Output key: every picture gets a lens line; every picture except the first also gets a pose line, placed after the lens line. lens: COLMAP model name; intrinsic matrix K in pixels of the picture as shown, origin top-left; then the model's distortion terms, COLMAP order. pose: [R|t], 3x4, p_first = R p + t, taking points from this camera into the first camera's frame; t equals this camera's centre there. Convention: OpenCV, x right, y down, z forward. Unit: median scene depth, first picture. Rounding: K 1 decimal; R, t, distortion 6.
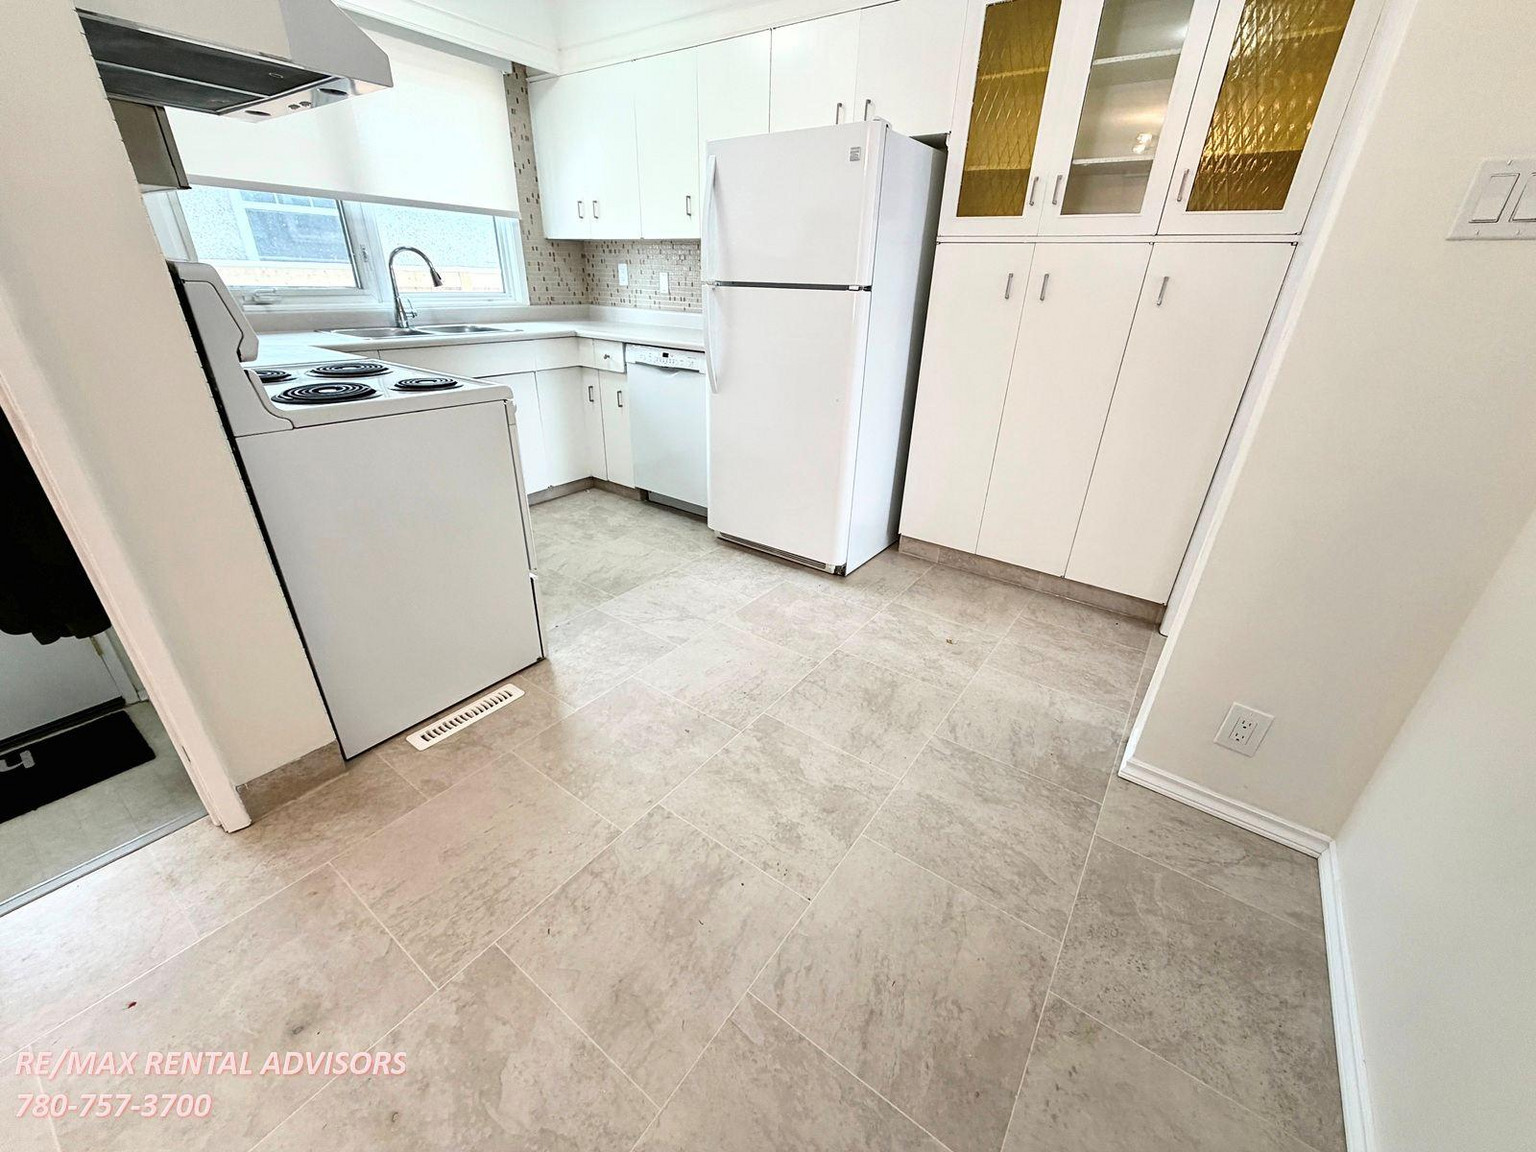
lens RADIAL K [[609.1, 0, 766.7], [0, 609.1, 574.6], [0, 0, 1]] dist [-0.000539, -0.000264]
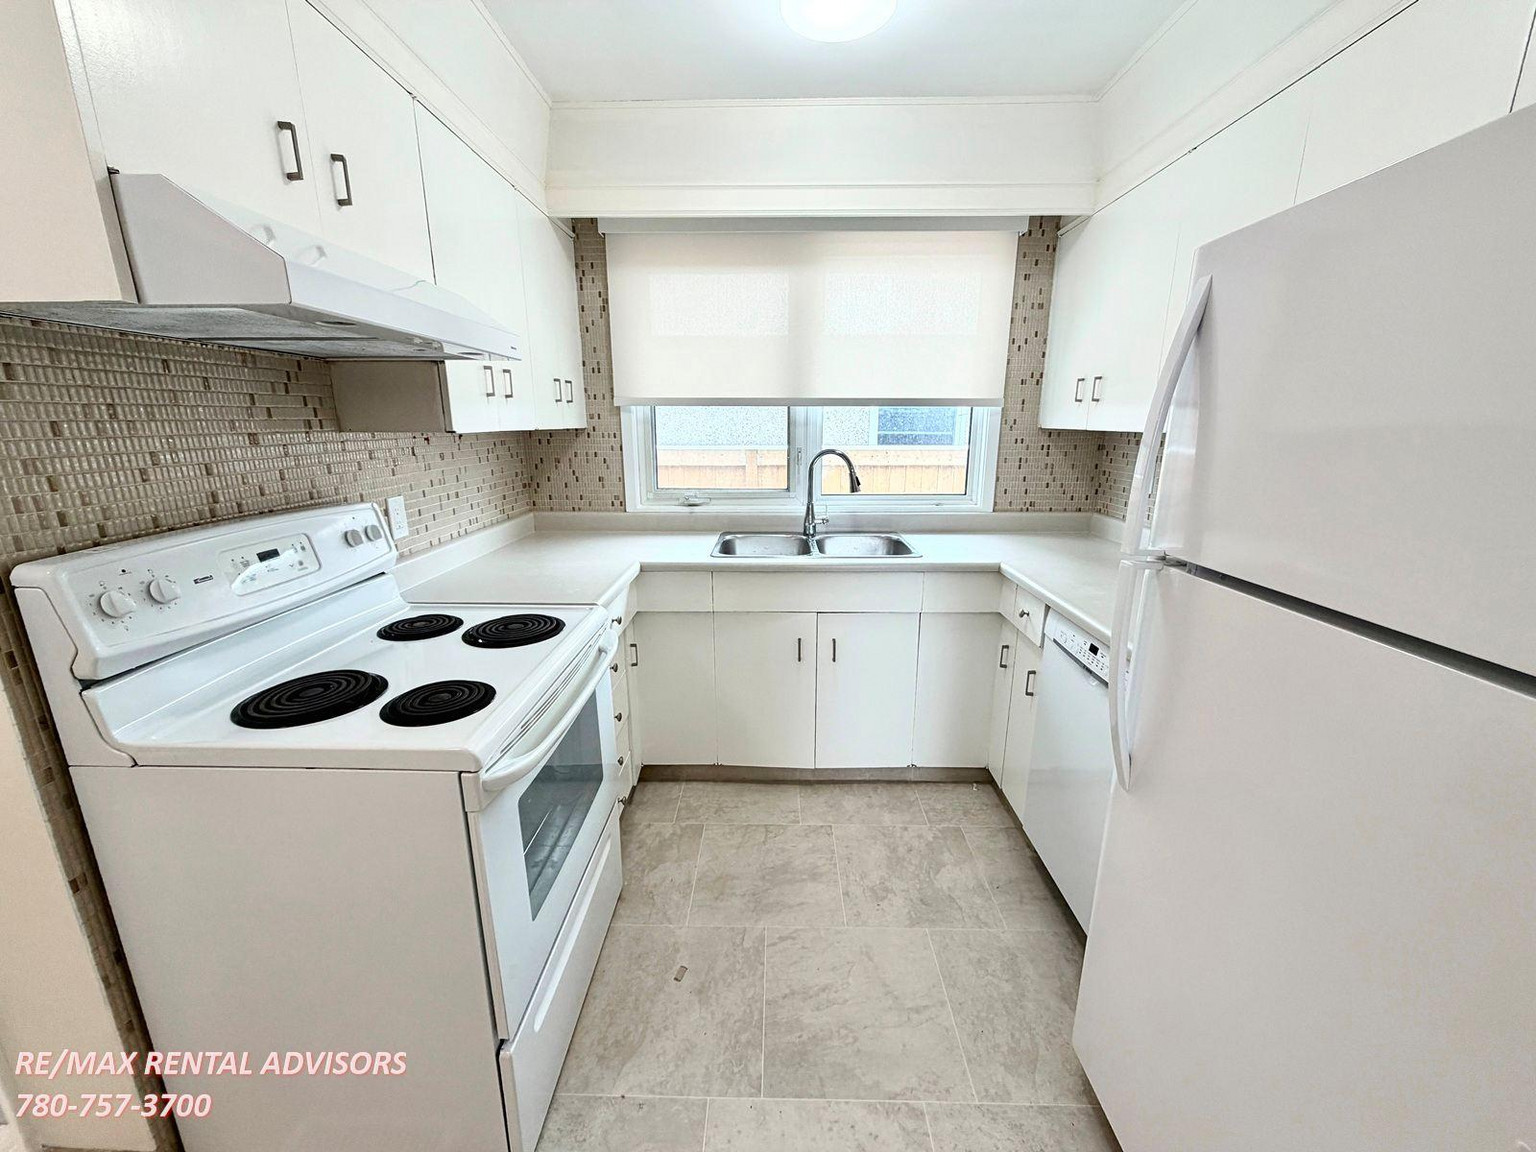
lens RADIAL K [[609.1, 0, 766.3], [0, 609.1, 575.5], [0, 0, 1]] dist [-0.000539, -0.000264]
pose [[0.565003, 0.170916, -0.807193, 0.073093], [-0.346143, 0.937156, -0.043852, -0.272449], [0.748970, 0.304181, 0.588657, 0.430588]]
